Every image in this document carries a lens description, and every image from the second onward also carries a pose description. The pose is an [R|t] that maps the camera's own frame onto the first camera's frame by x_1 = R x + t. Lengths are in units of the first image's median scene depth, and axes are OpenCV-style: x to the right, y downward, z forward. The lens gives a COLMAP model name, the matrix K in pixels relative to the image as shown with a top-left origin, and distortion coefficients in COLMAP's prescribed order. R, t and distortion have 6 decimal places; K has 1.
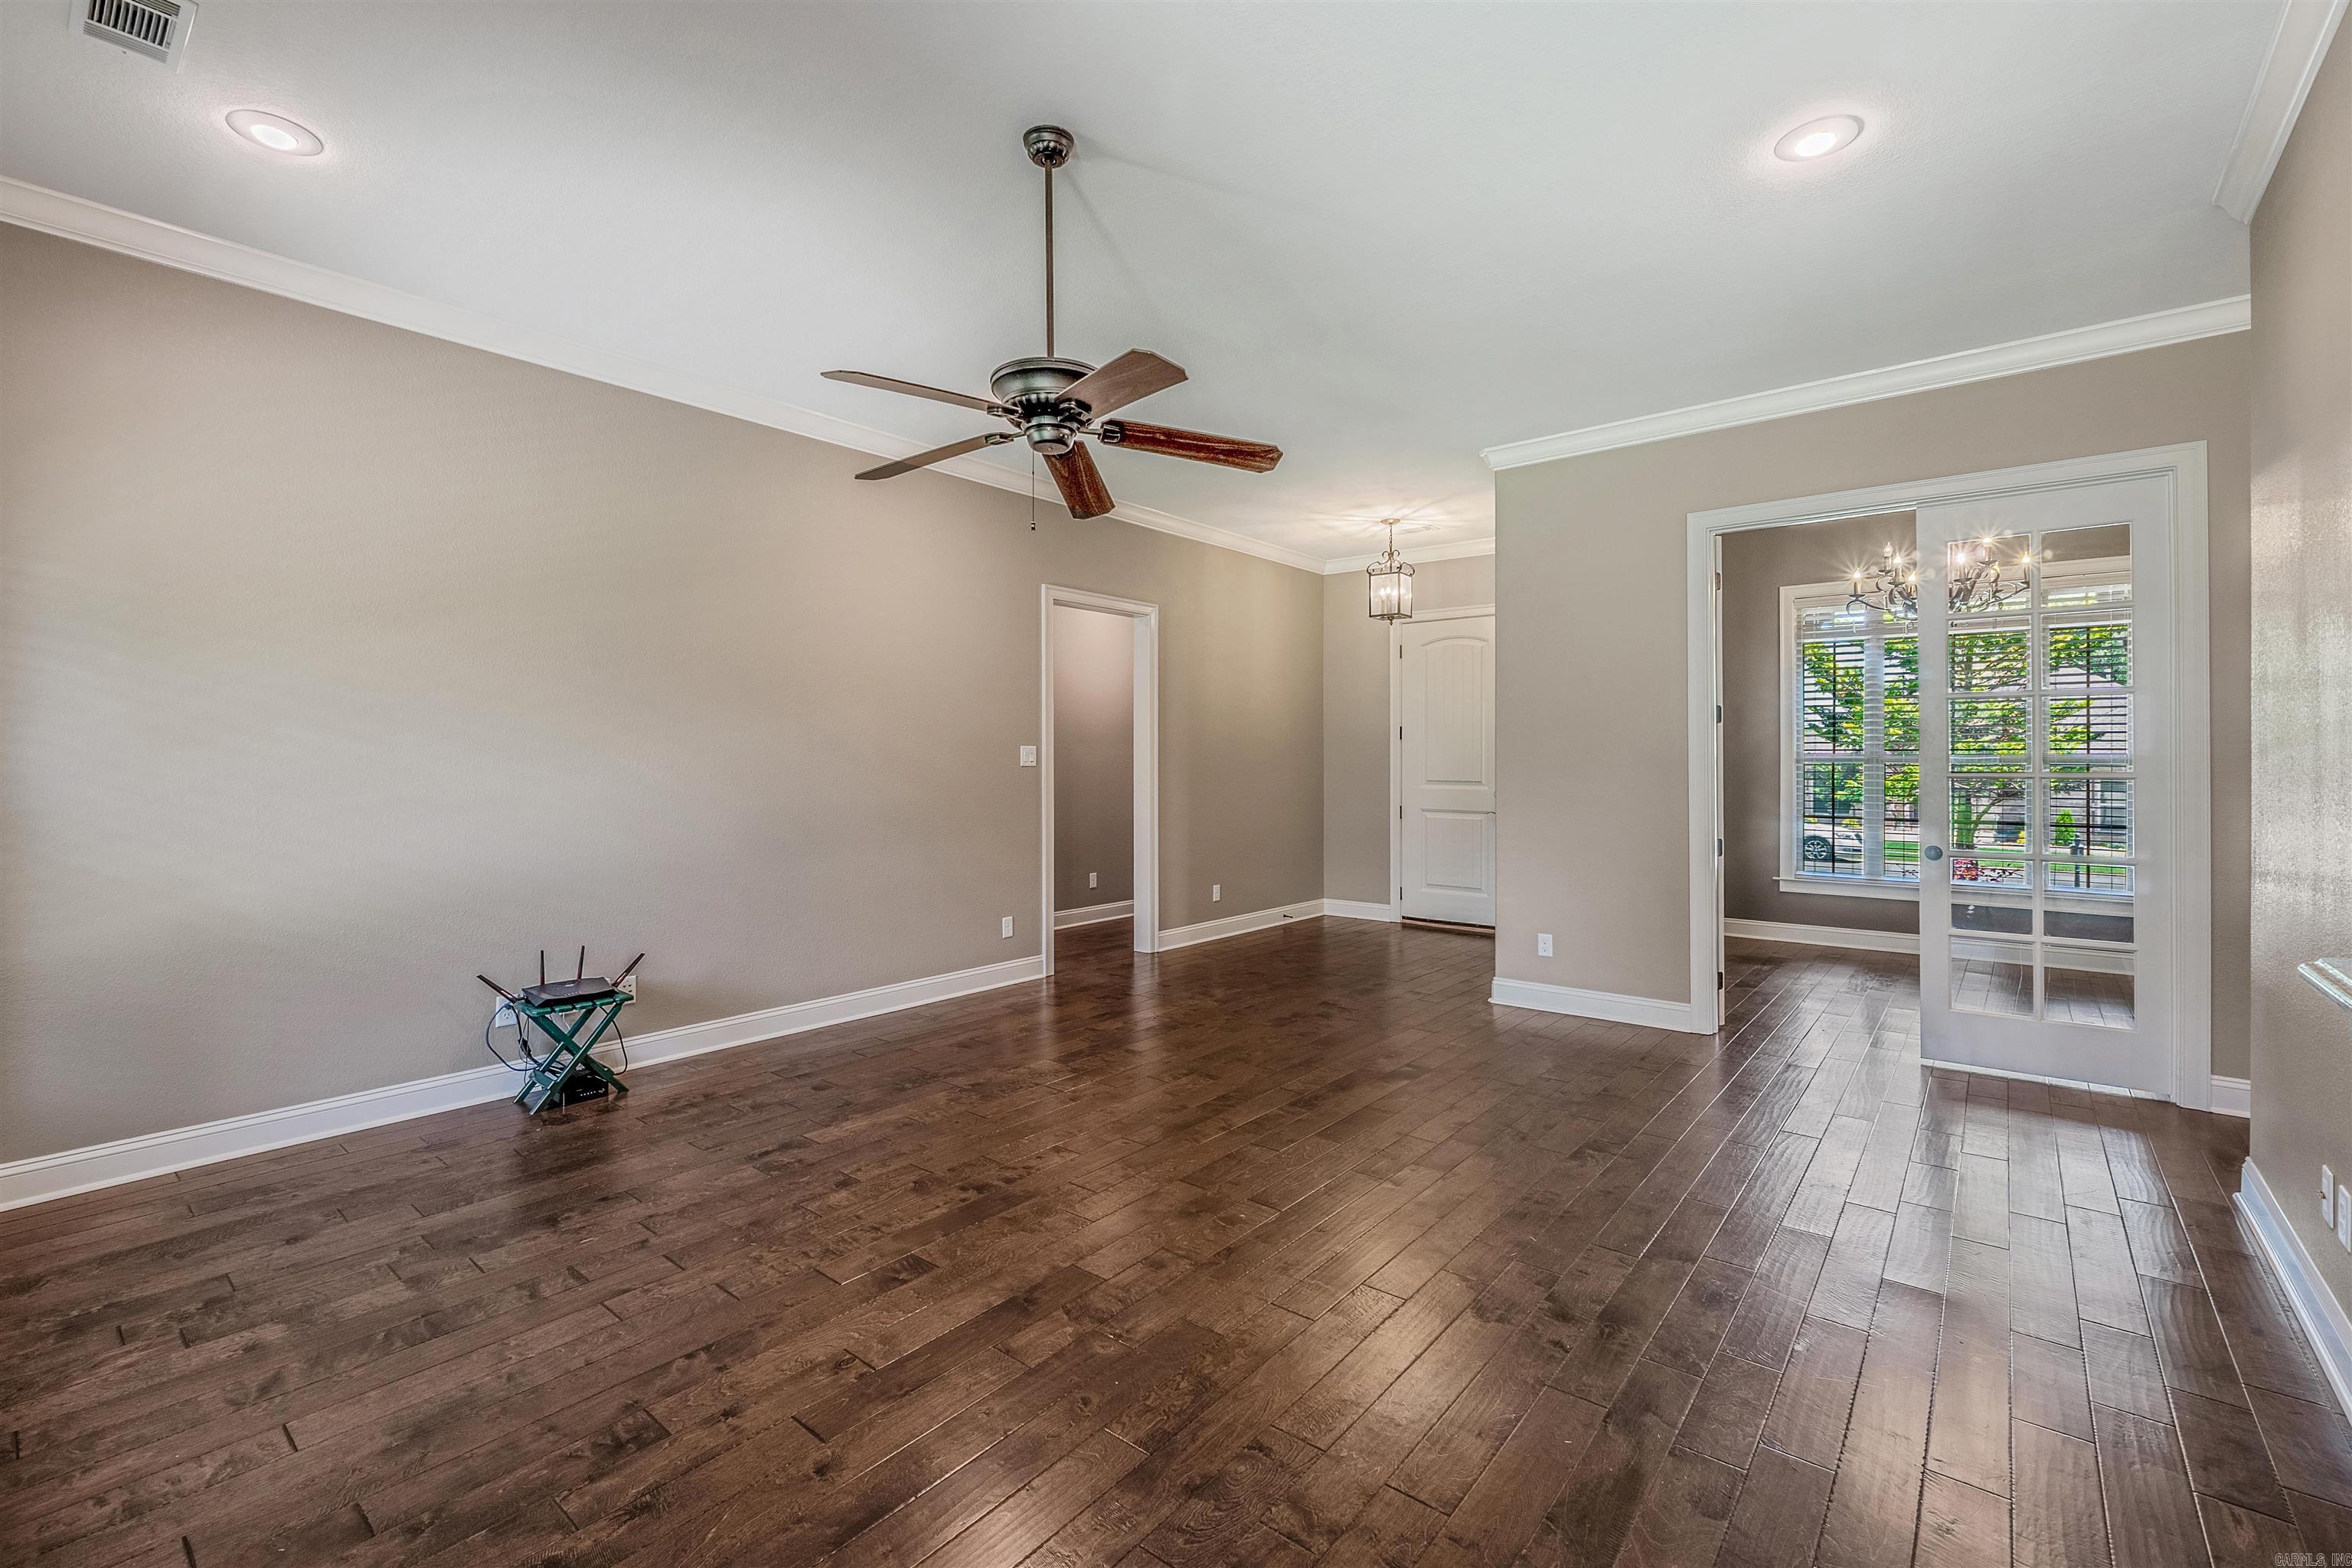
lens RADIAL K [[1019.9, 0, 1158.9], [0, 1019.9, 743.9], [0, 0, 1]] dist [-0.000510, -0.000003]
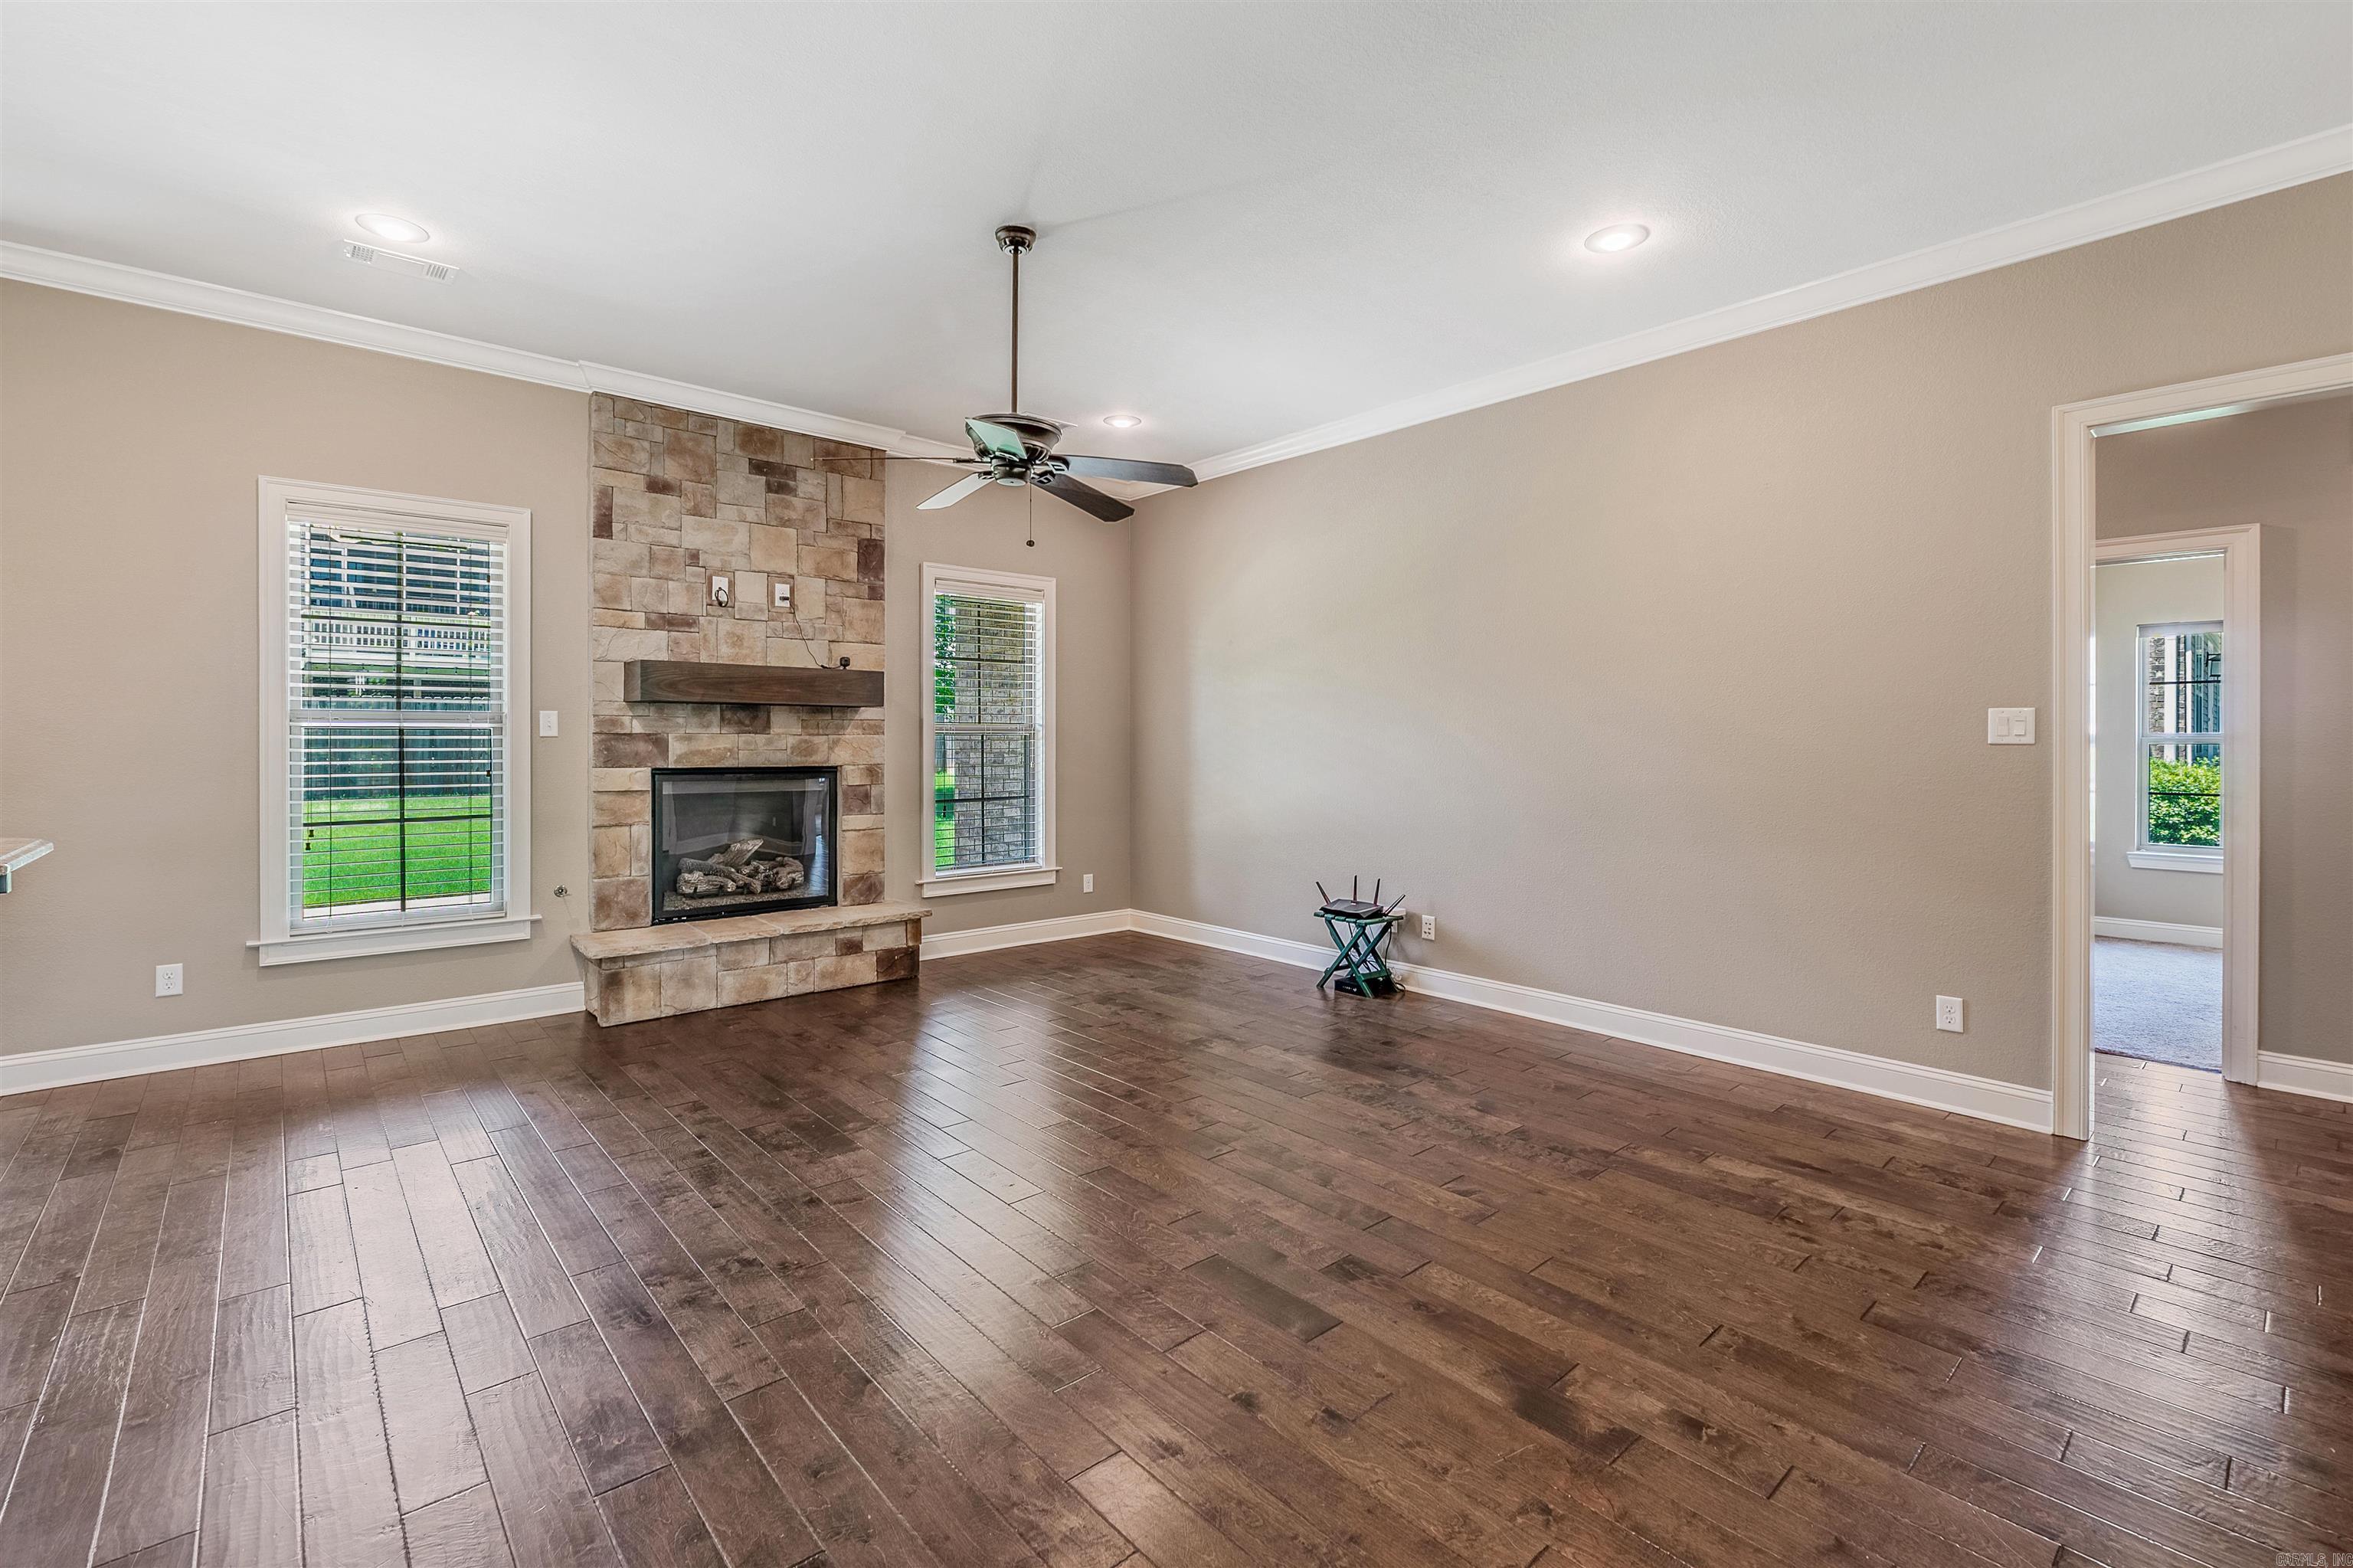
lens RADIAL K [[1020.4, 0, 1159.4], [0, 1020.4, 743.9], [0, 0, 1]] dist [-0.000510, -0.000003]
pose [[-0.157283, 0.004537, -0.987543, 0.794998], [0.013828, 0.999902, 0.002391, 0.021867], [0.987457, -0.013279, -0.157330, 0.993098]]
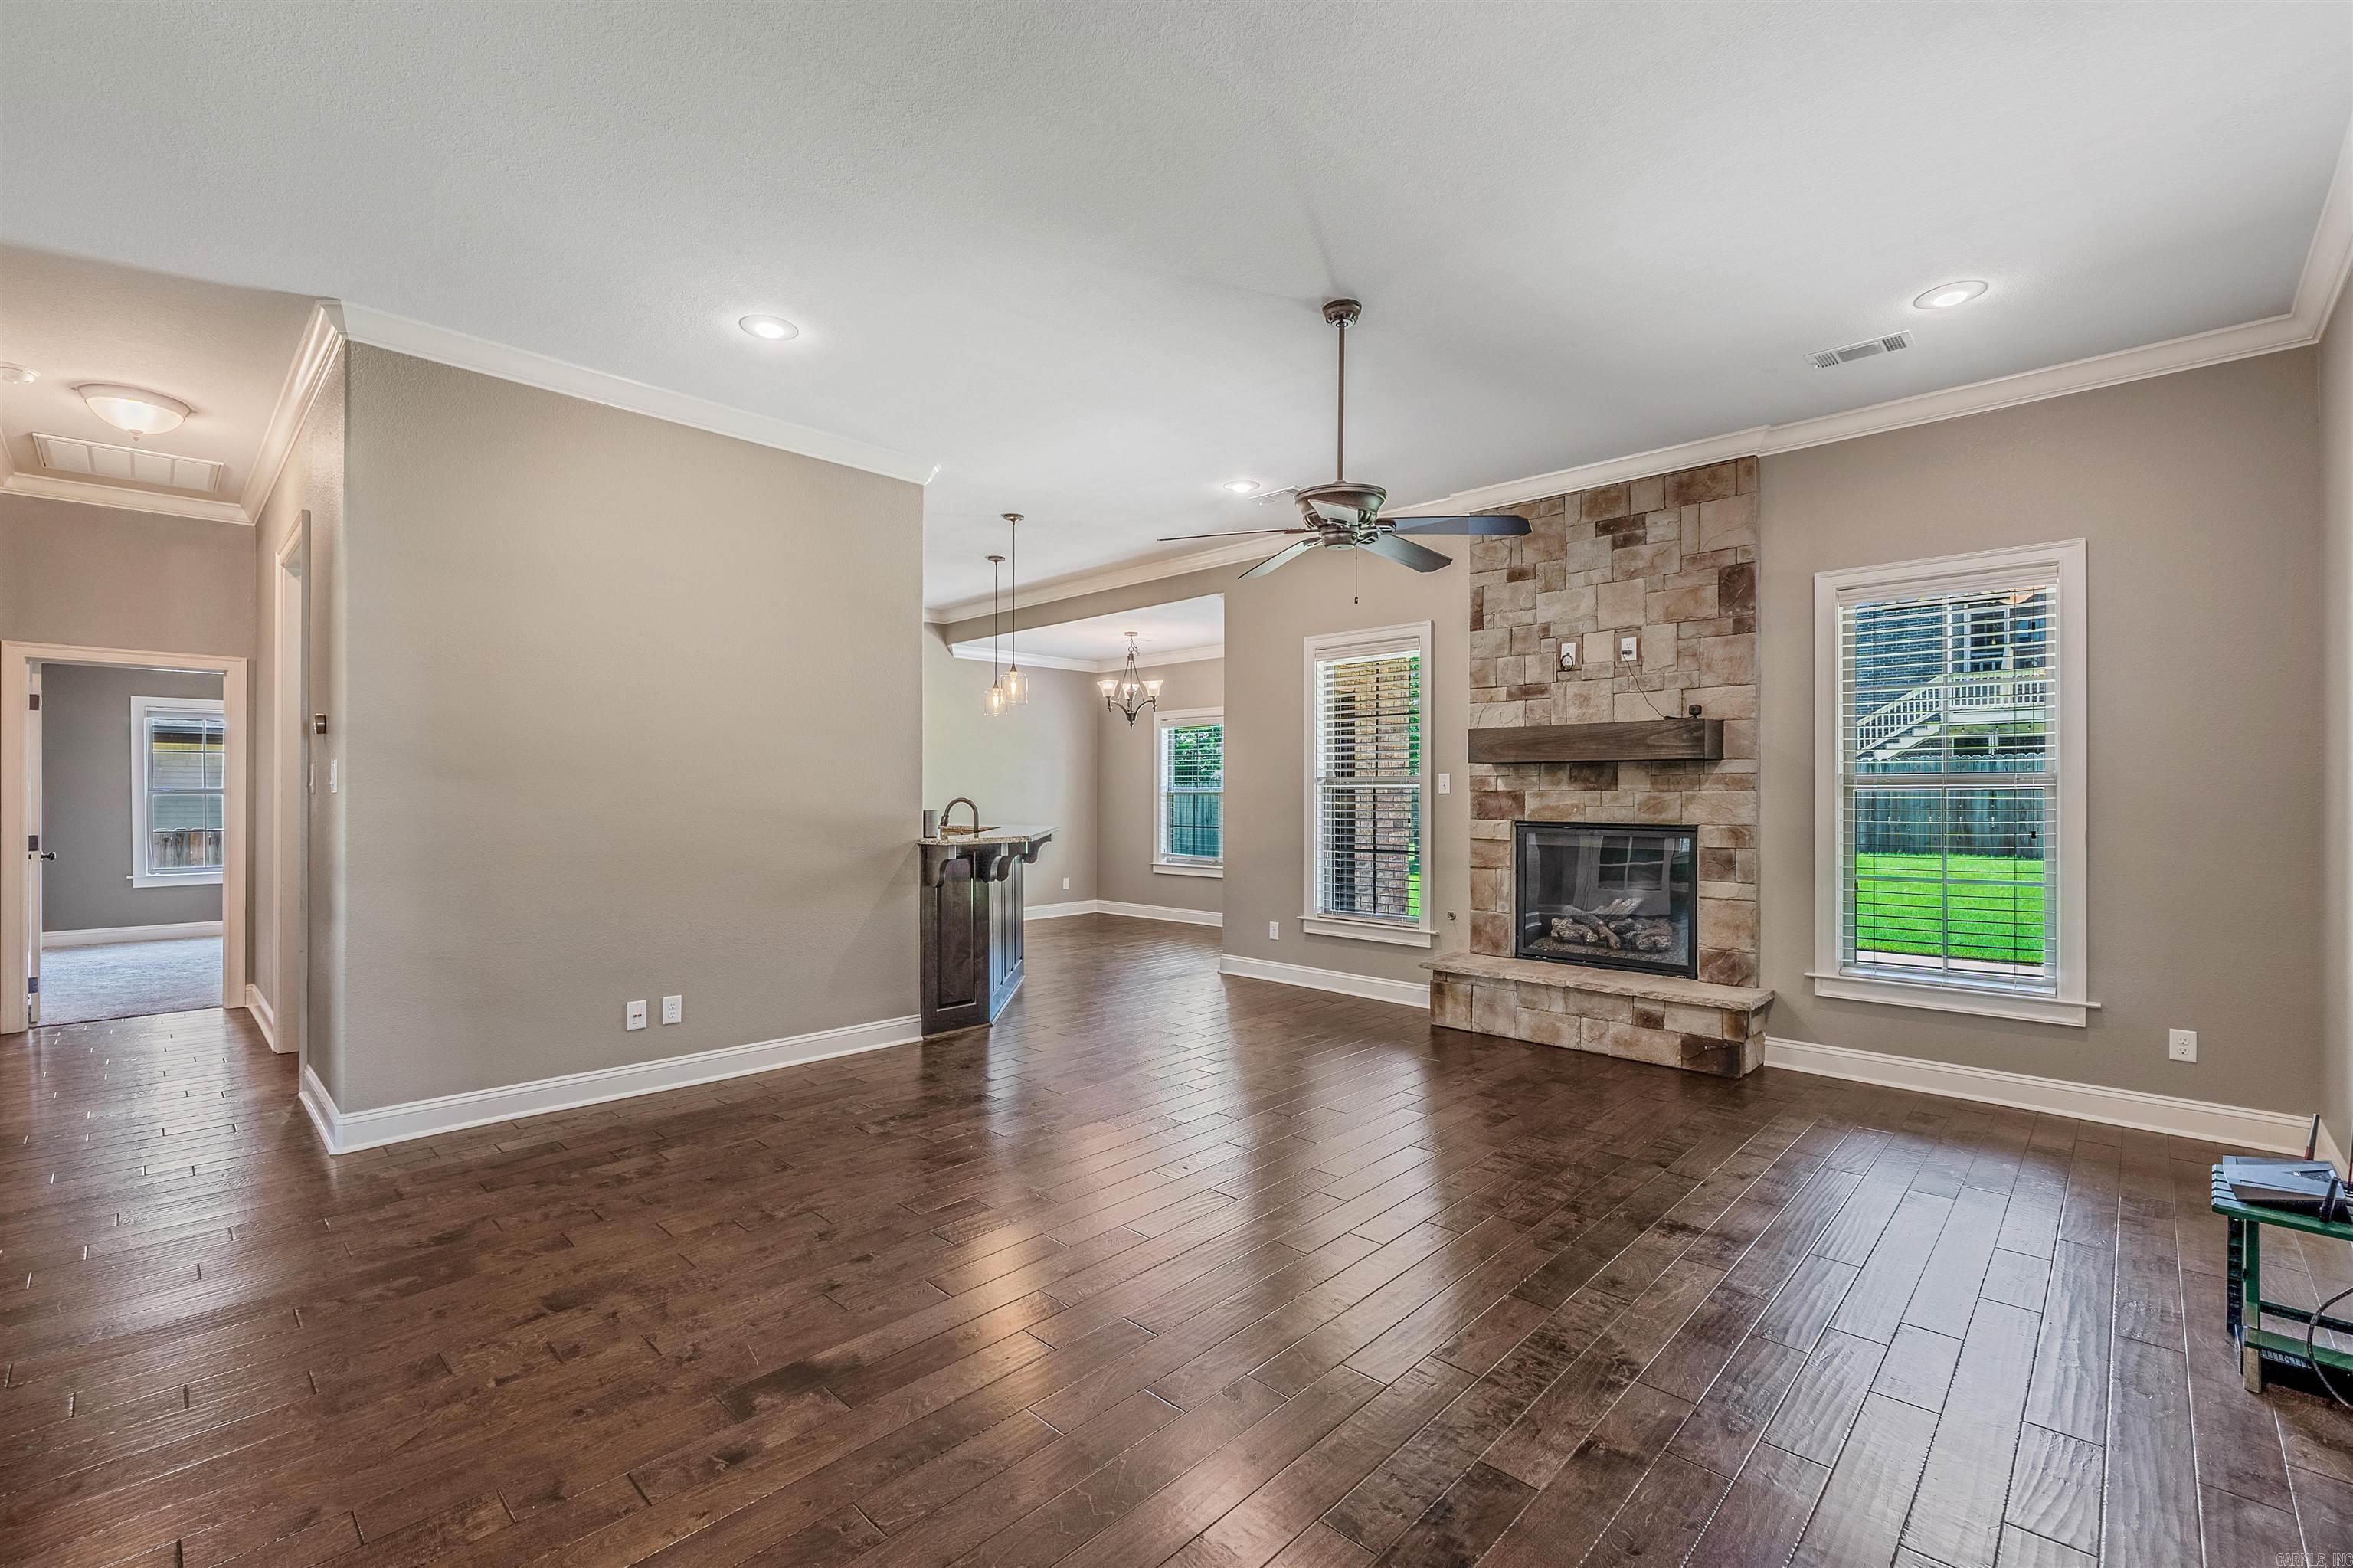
lens RADIAL K [[1011.5, 0, 1175.5], [0, 1011.5, 795.8], [0, 0, 1]] dist [-0.001938, -0.000106]
pose [[-0.998101, -0.002567, 0.061549, 0.017553], [-0.003607, 0.999853, -0.016787, 0.036862], [-0.061497, -0.016977, -0.997963, 1.659850]]
